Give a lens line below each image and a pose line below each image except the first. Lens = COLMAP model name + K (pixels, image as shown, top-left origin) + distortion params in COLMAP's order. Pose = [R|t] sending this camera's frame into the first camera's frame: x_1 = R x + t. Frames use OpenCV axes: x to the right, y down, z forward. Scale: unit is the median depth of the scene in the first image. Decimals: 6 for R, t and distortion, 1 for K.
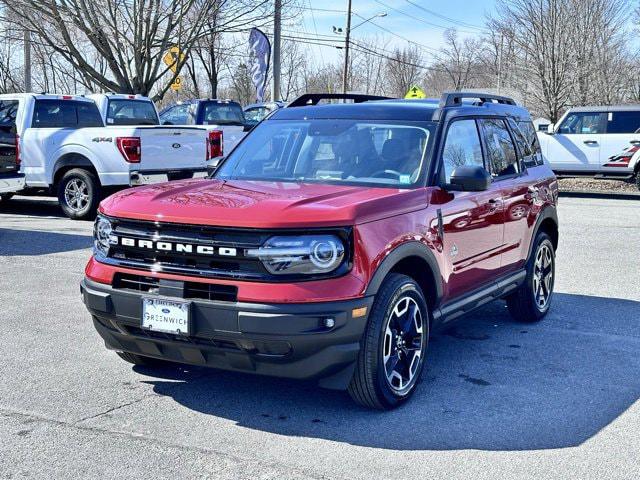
lens RADIAL K [[888.3, 0, 320.0], [0, 888.3, 240.0], [0, 0, 1]] dist [0.124199, -0.084426]
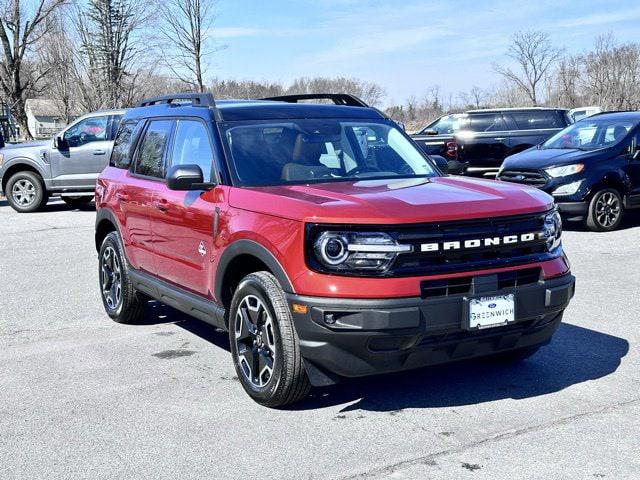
lens RADIAL K [[888.3, 0, 320.0], [0, 888.3, 240.0], [0, 0, 1]] dist [0.124199, -0.084426]
pose [[0.510897, -0.128784, 0.849941, -1.109384], [0.136924, 0.988283, 0.067441, -0.087501], [-0.848667, 0.081922, 0.522544, 0.627705]]
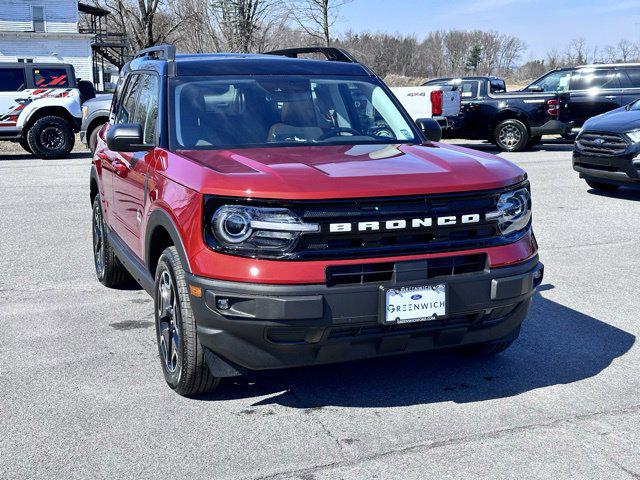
lens RADIAL K [[888.3, 0, 320.0], [0, 888.3, 240.0], [0, 0, 1]] dist [0.124199, -0.084426]
pose [[0.635415, -0.148661, 0.757725, -0.874638], [0.114542, 0.988583, 0.097901, -0.070609], [-0.763628, 0.024584, 0.645189, 0.506745]]
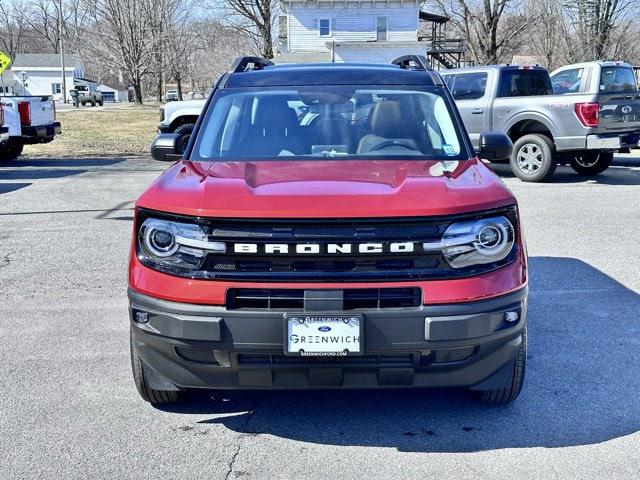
lens RADIAL K [[888.3, 0, 320.0], [0, 888.3, 240.0], [0, 0, 1]] dist [0.124199, -0.084426]
pose [[0.883245, -0.097269, 0.458711, -0.530430], [0.080954, 0.995191, 0.055153, -0.043893], [-0.461870, -0.011579, 0.886872, 0.293003]]
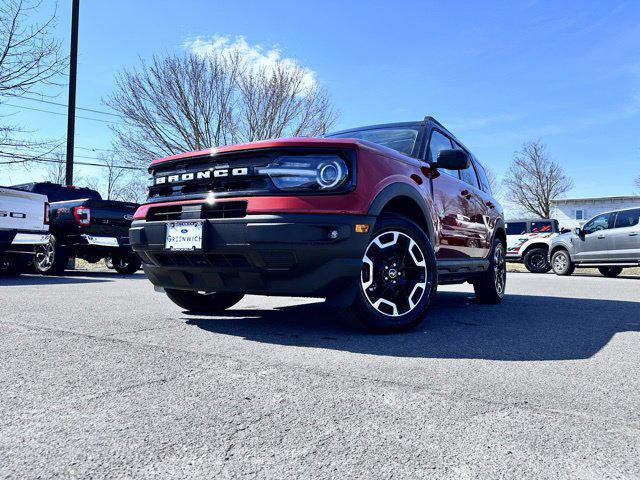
lens RADIAL K [[457.4, 0, 320.0], [0, 457.4, 240.0], [0, 0, 1]] dist [0.005409, -0.000263]
pose [[0.998519, 0.001843, -0.054368, 0.022470], [-0.010922, 0.985866, -0.167179, 0.180133], [0.053291, 0.167525, 0.984426, 0.457917]]
